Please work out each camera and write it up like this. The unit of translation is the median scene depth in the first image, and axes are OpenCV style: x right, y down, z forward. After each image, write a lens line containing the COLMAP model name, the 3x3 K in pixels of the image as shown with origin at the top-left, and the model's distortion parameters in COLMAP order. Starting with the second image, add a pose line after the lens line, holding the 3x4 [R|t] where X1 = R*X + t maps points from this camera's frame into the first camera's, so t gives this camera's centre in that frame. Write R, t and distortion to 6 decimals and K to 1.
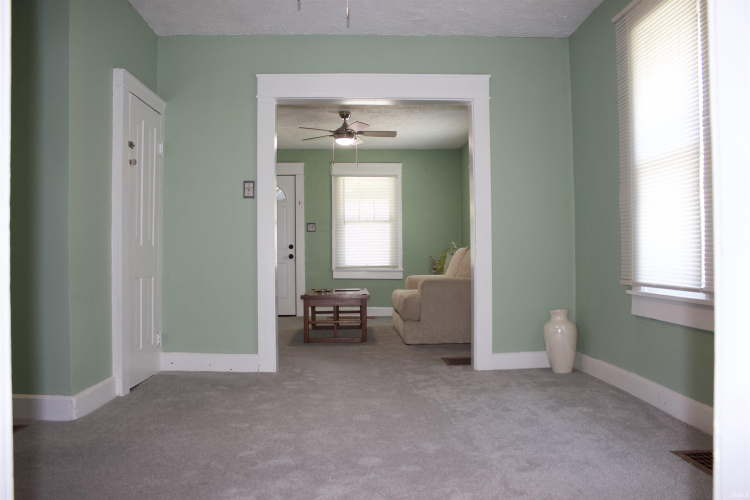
lens RADIAL K [[641.9, 0, 375.0], [0, 641.9, 250.0], [0, 0, 1]] dist [-0.114719, 0.000755]
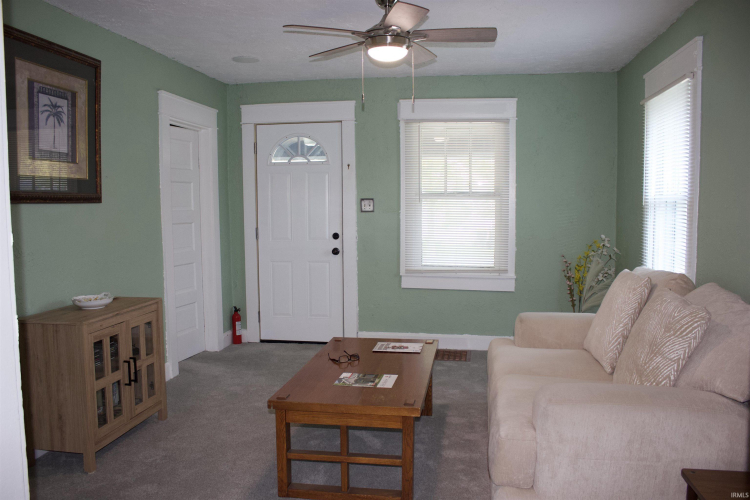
lens RADIAL K [[641.9, 0, 375.0], [0, 641.9, 250.0], [0, 0, 1]] dist [-0.114719, 0.000755]
pose [[0.981764, 0.017795, -0.189269, 0.026970], [0.000184, 0.995519, 0.094556, -0.051216], [0.190104, -0.092867, 0.977362, 0.388713]]
